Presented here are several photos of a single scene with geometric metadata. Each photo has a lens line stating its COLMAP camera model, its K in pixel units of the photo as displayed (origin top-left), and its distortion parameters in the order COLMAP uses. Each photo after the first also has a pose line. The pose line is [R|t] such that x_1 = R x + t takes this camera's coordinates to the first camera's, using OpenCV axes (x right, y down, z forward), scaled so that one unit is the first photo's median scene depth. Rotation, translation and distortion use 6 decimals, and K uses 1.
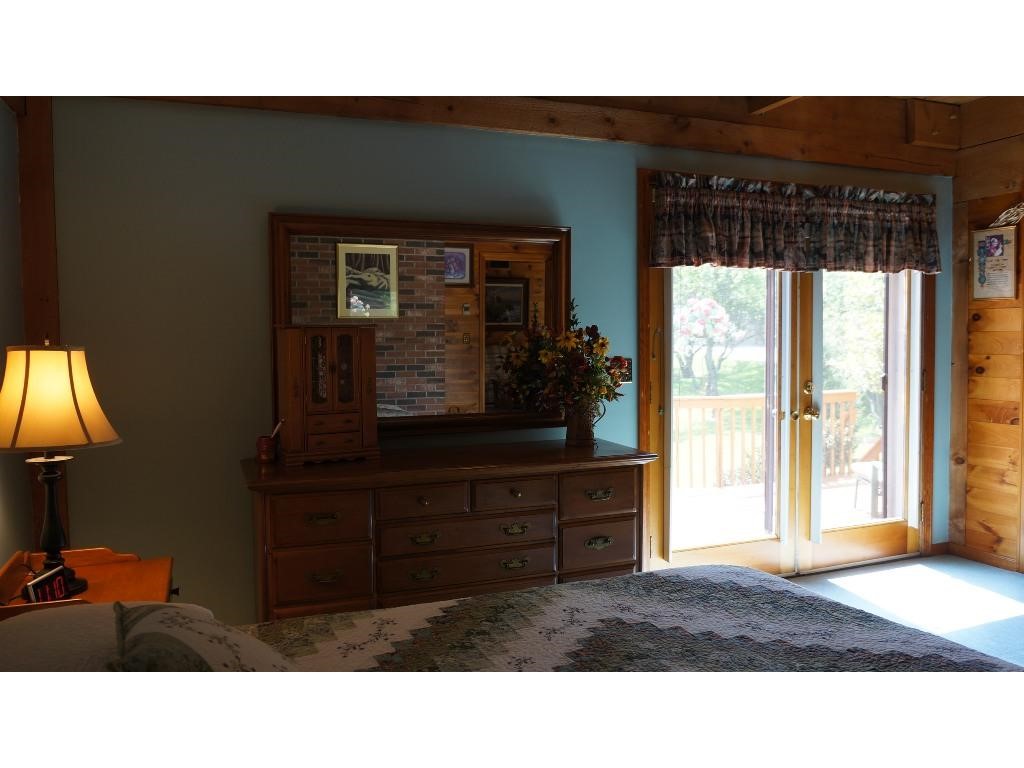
lens RADIAL K [[793.1, 0, 512.4], [0, 793.1, 382.0], [0, 0, 1]] dist [-0.012941, -0.001865]
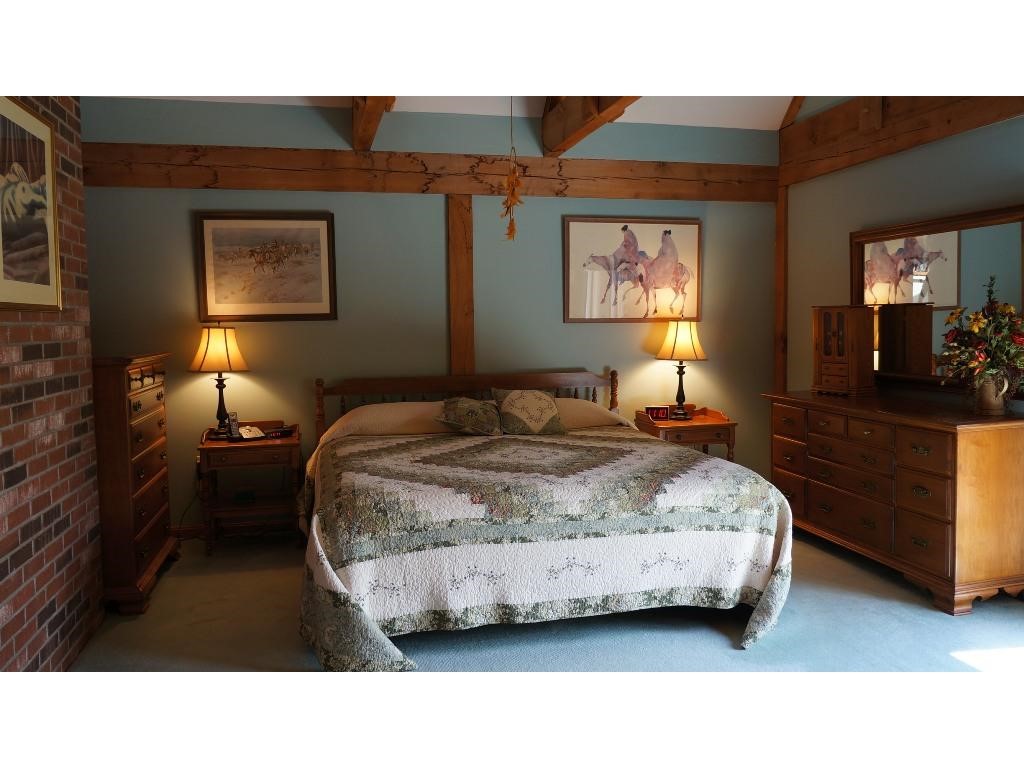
lens RADIAL K [[793.1, 0, 513.0], [0, 793.1, 381.9], [0, 0, 1]] dist [-0.012941, -0.001865]
pose [[-0.151759, 0.081524, -0.985050, 1.389278], [-0.040789, 0.995227, 0.088650, -0.034853], [0.987575, 0.053633, -0.147710, 0.607511]]
